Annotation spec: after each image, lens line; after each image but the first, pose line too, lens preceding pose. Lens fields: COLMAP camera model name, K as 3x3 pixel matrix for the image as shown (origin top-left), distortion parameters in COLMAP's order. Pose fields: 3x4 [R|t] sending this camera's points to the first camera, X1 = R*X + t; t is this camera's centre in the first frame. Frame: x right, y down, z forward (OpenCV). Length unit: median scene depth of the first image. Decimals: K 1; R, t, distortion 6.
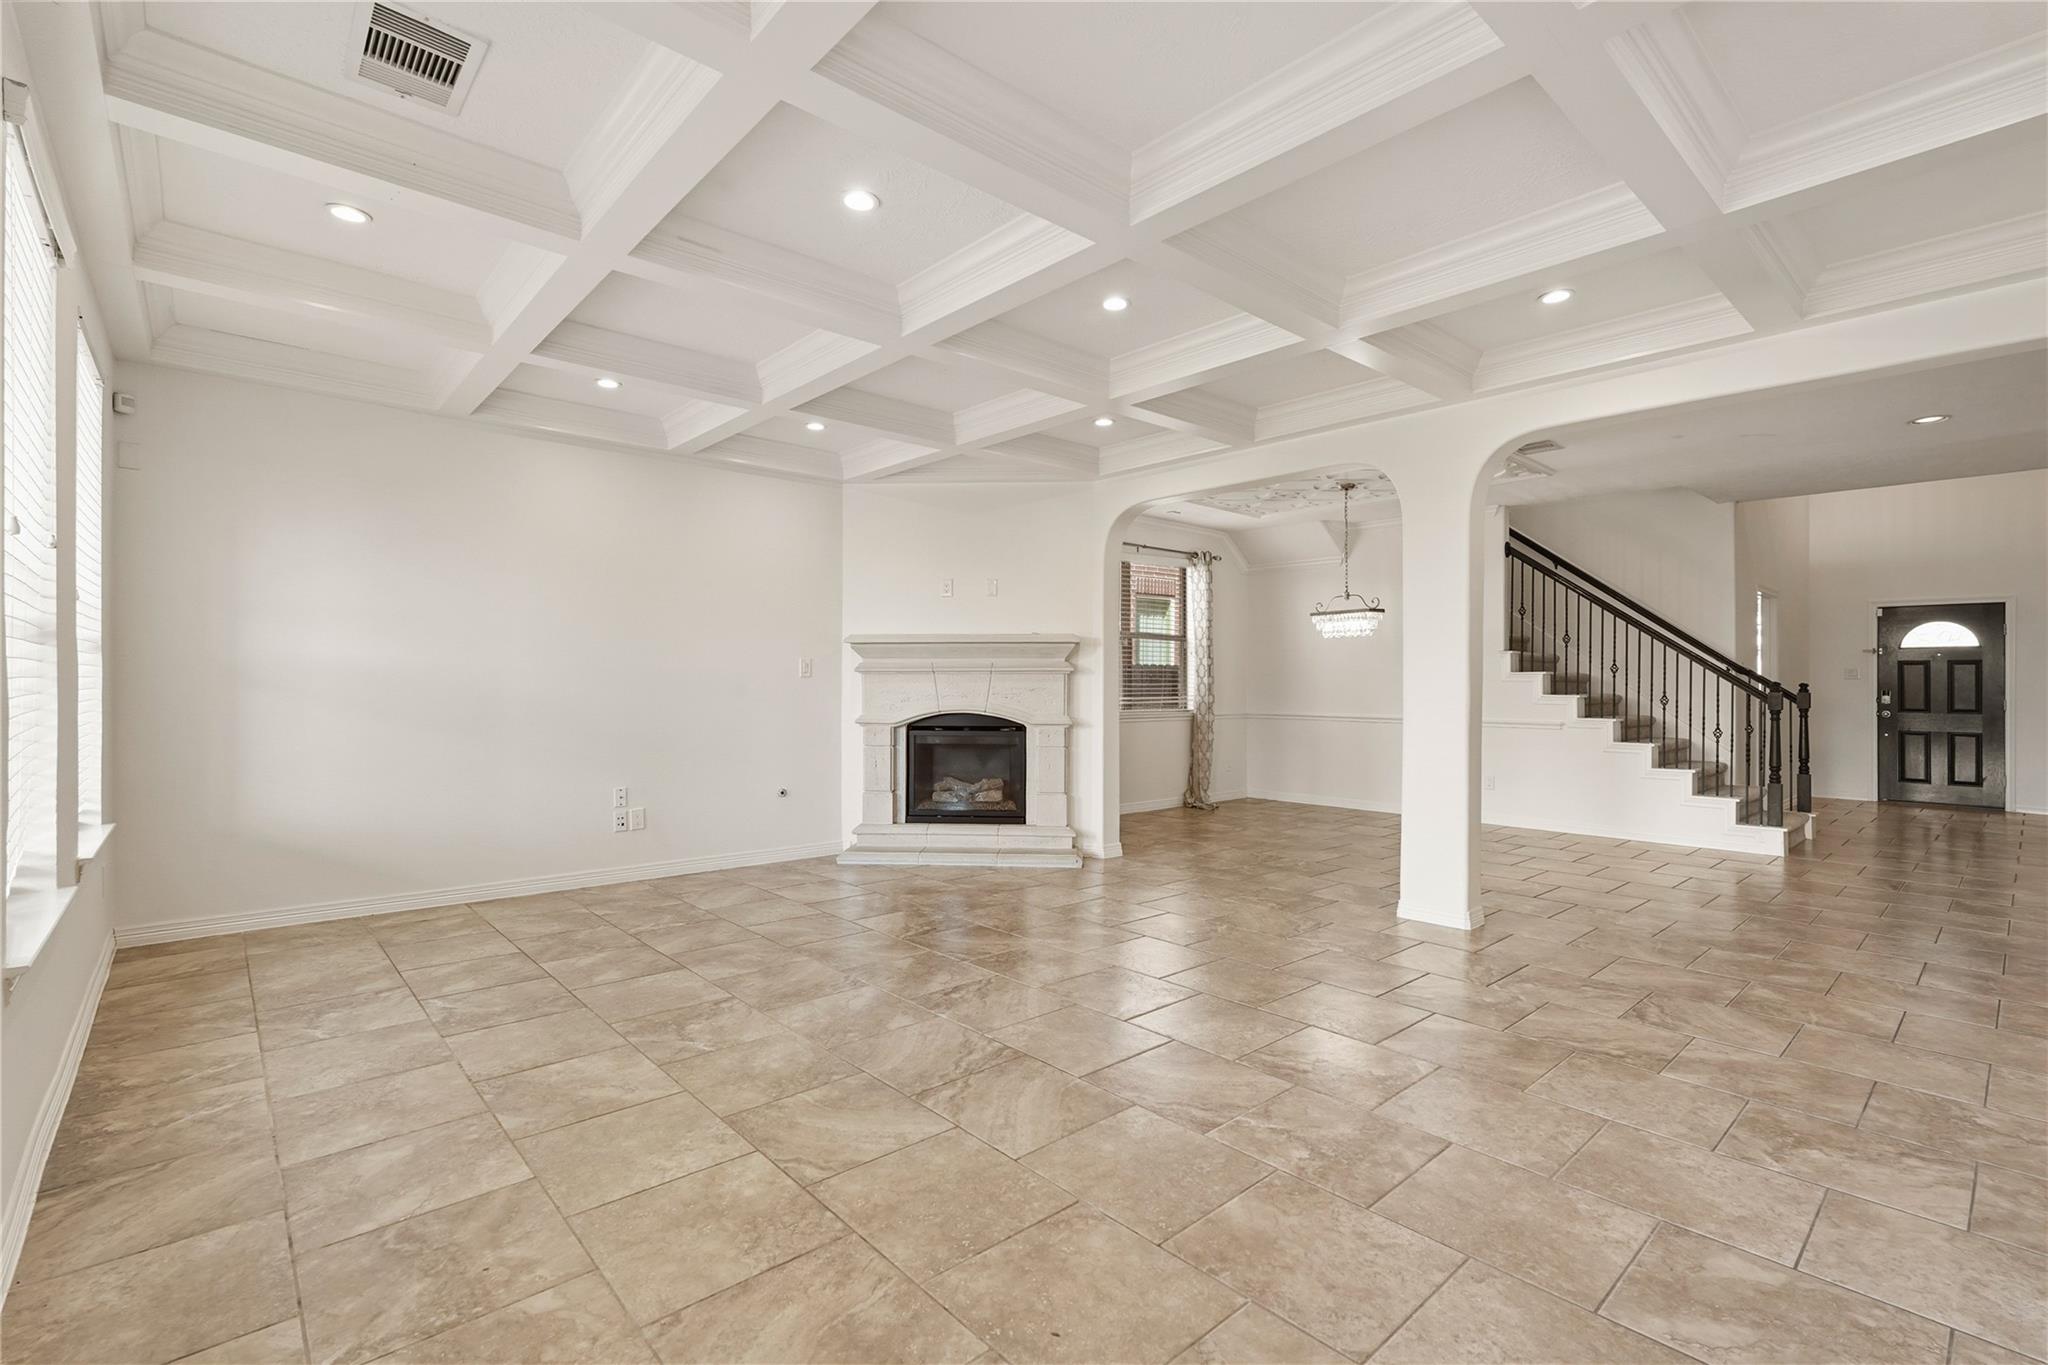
lens RADIAL K [[906.2, 0, 1020.2], [0, 906.2, 679.2], [0, 0, 1]] dist [-0.021837, 0.008405]
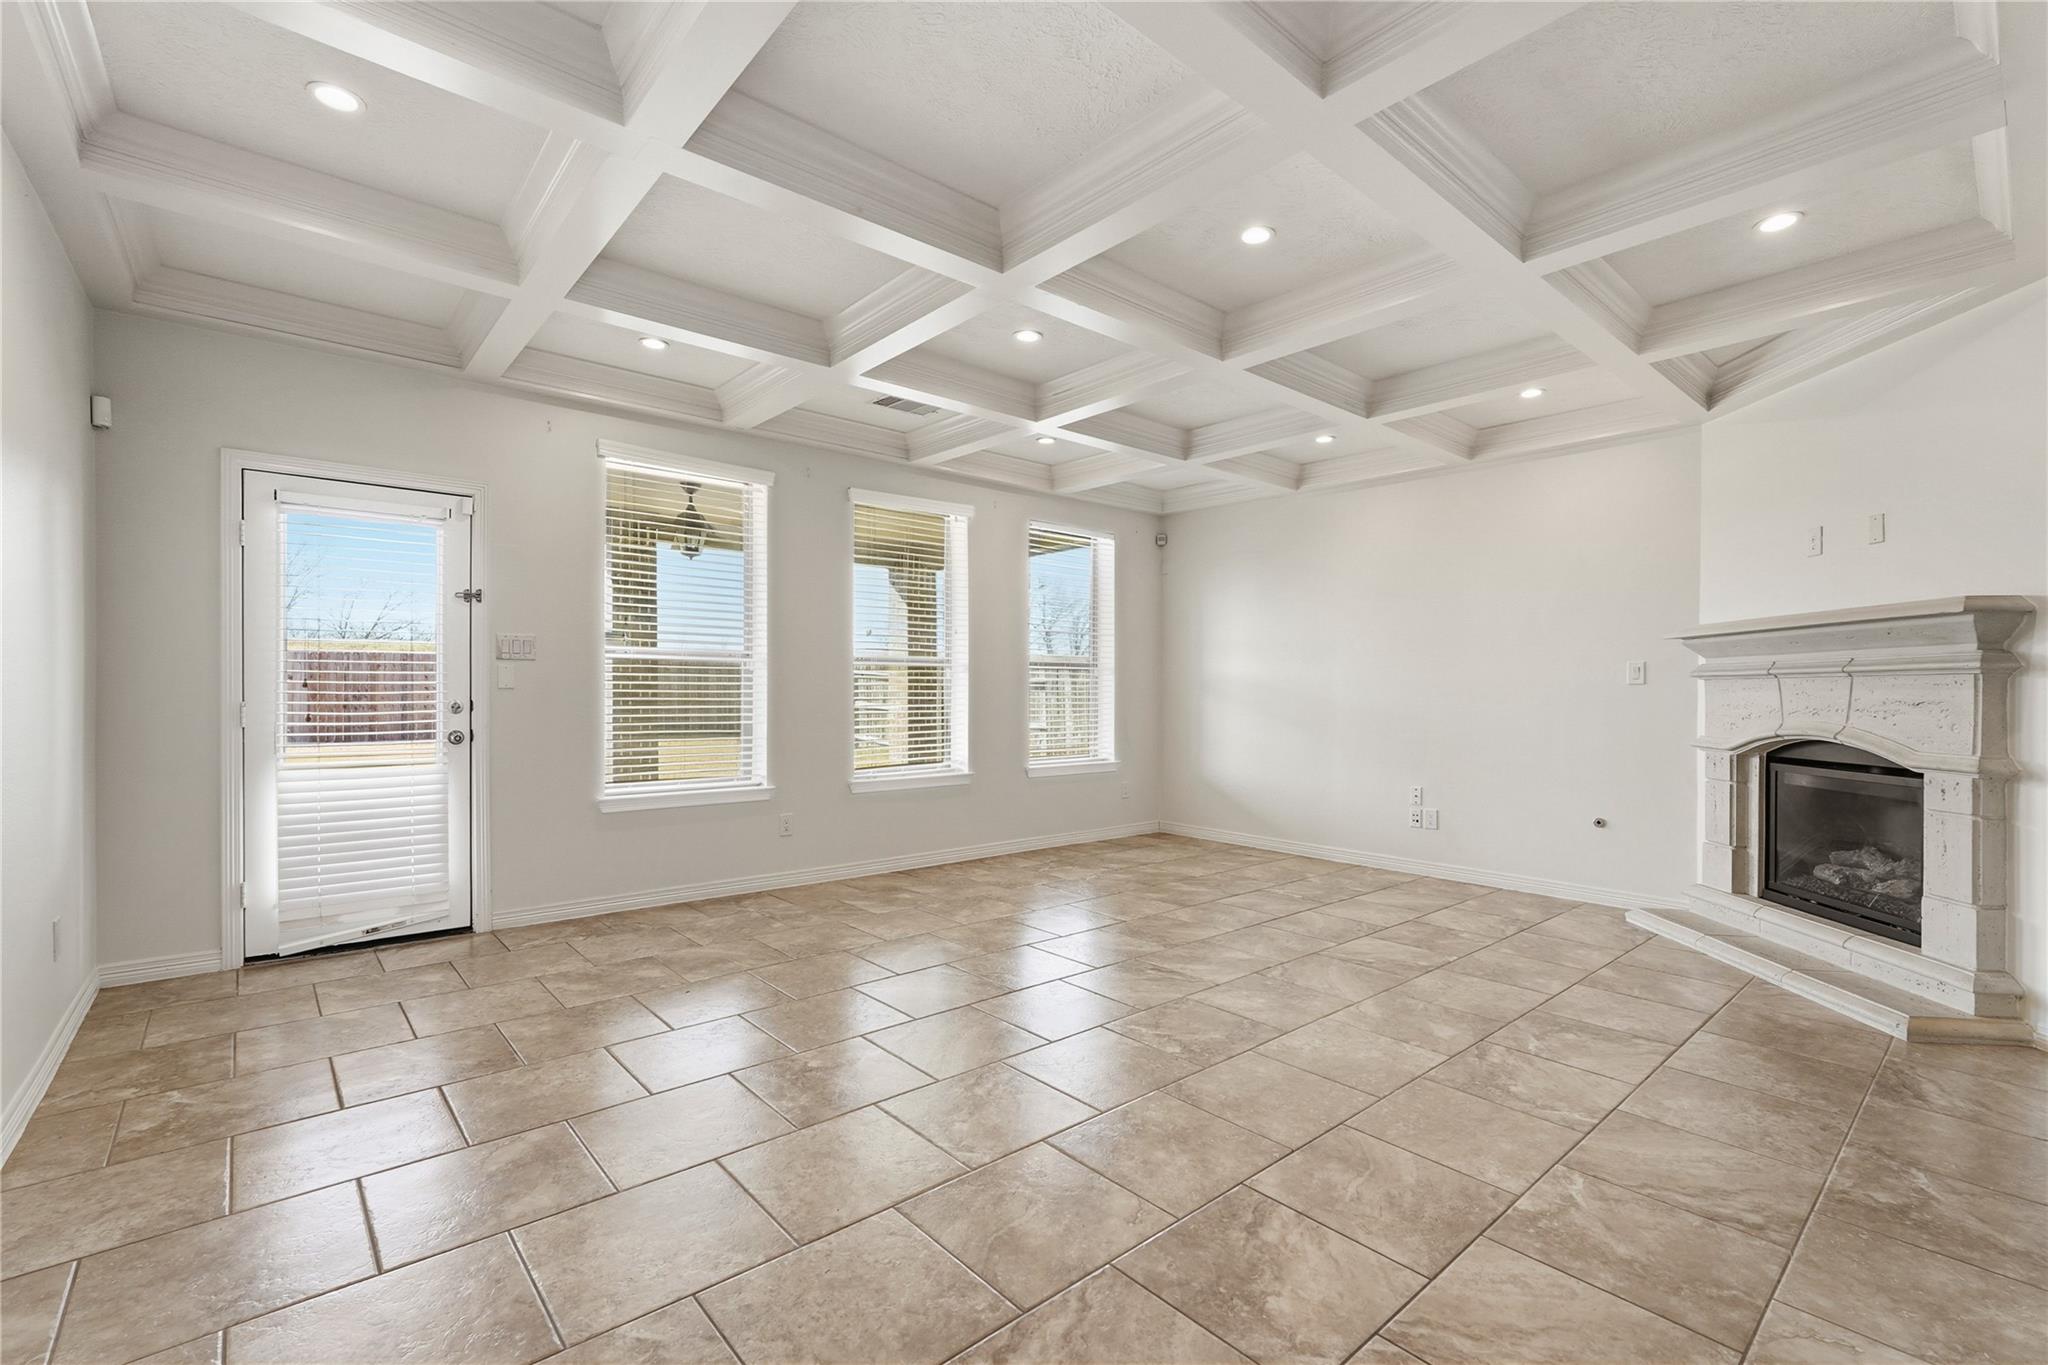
lens RADIAL K [[906.2, 0, 1040.6], [0, 906.2, 689.1], [0, 0, 1]] dist [-0.021837, 0.008405]
pose [[0.002470, -0.007061, -0.999972, 1.037713], [-0.003848, 0.999968, -0.007071, 0.016949], [0.999990, 0.003866, 0.002443, 0.874890]]
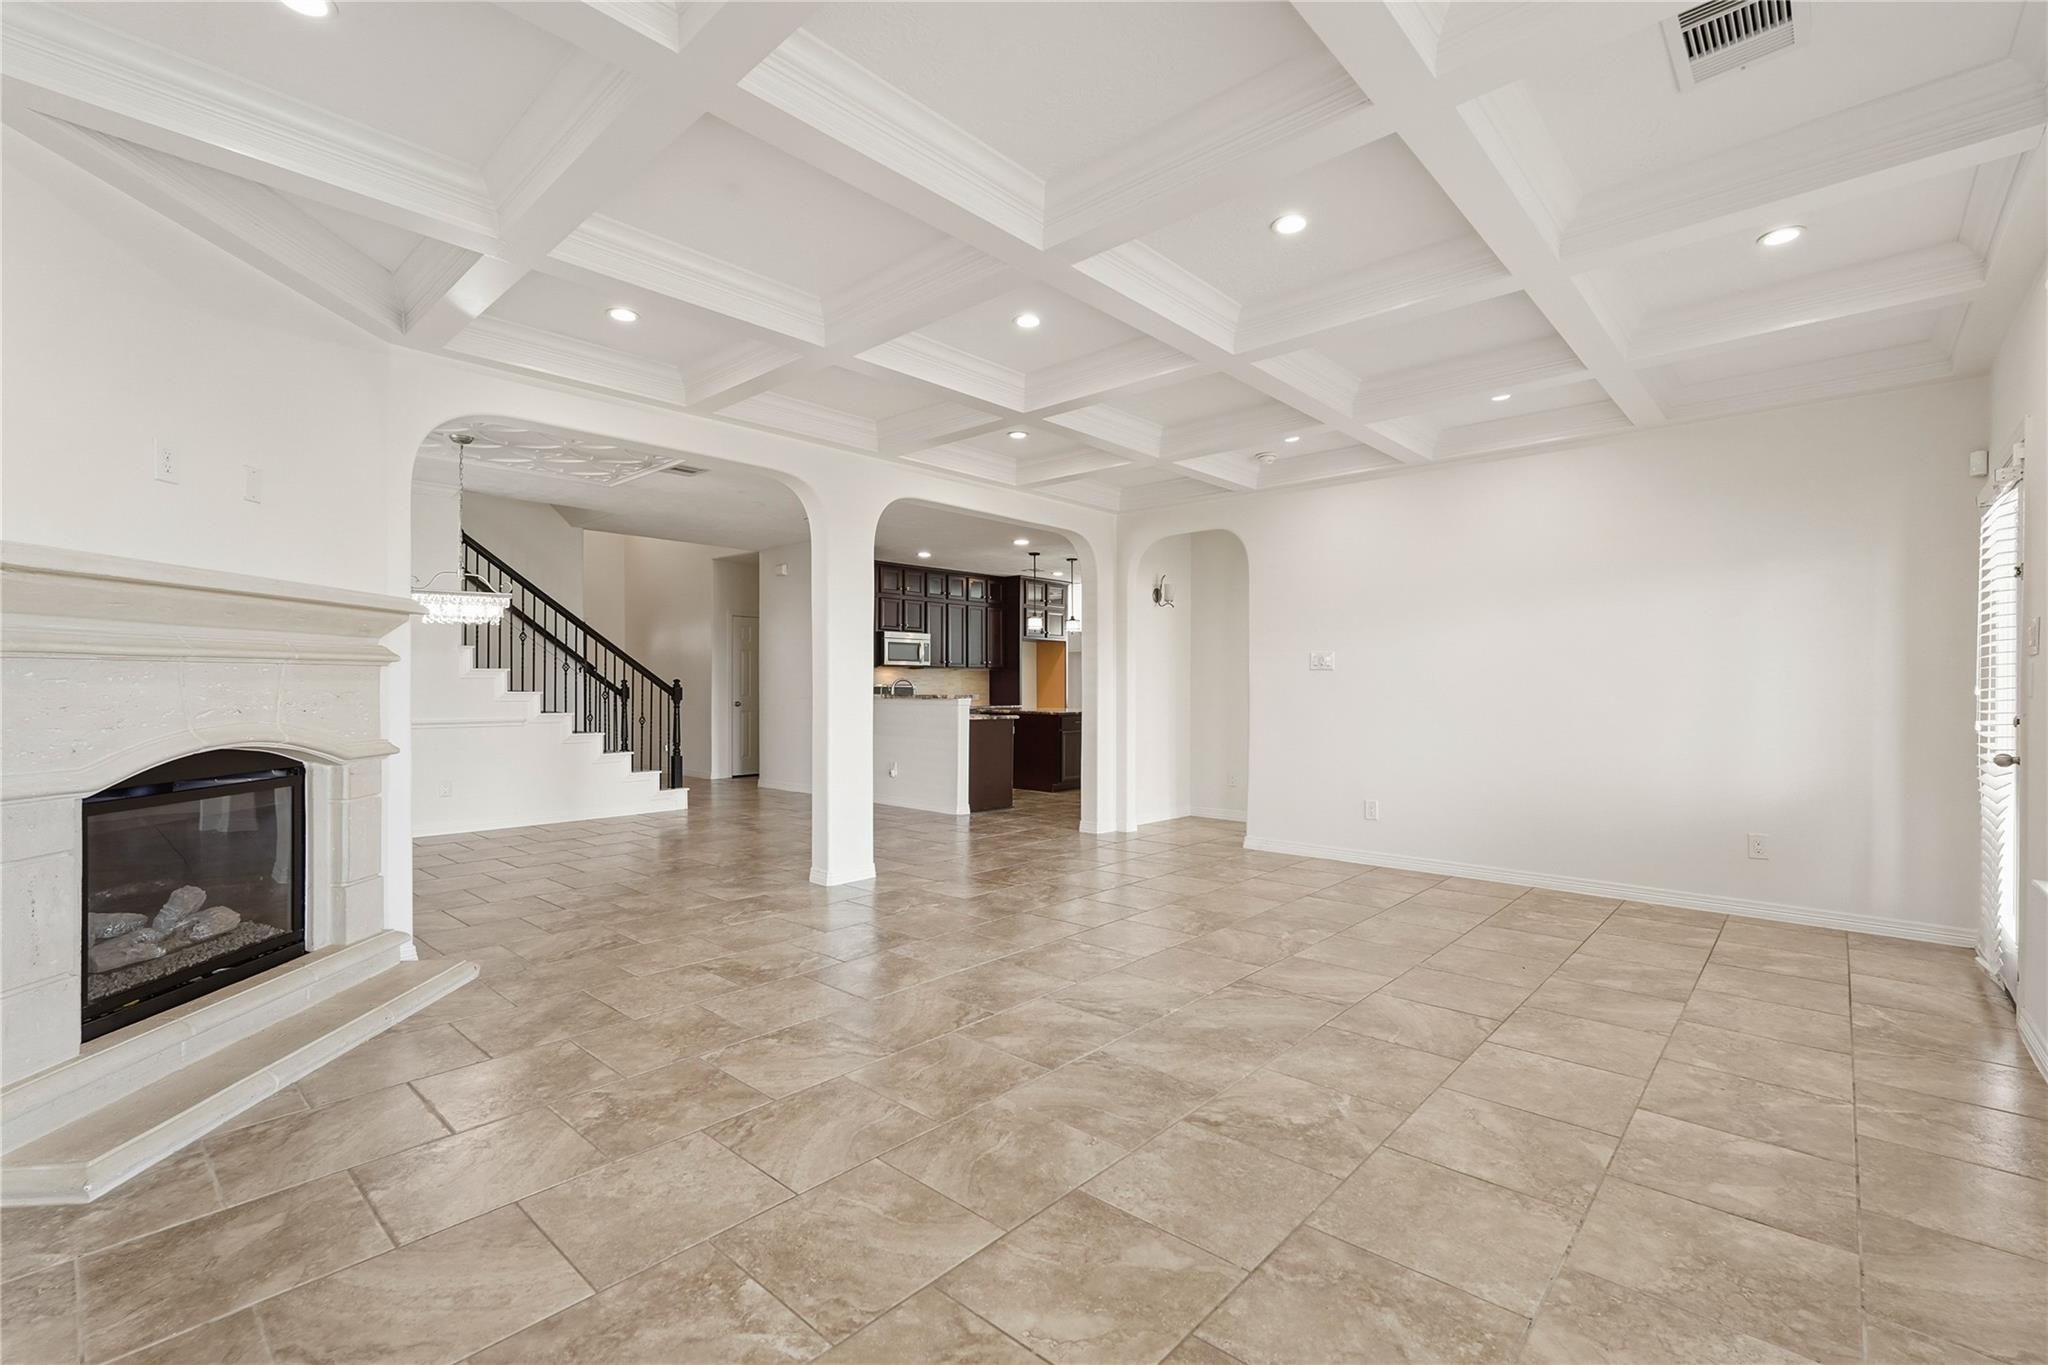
lens RADIAL K [[906.2, 0, 1009.3], [0, 906.2, 687.4], [0, 0, 1]] dist [-0.021837, 0.008405]
pose [[-0.085389, -0.009883, 0.996299, -1.032320], [-0.007638, 0.999928, 0.009265, -0.000959], [-0.996318, -0.006818, -0.085458, 1.213979]]
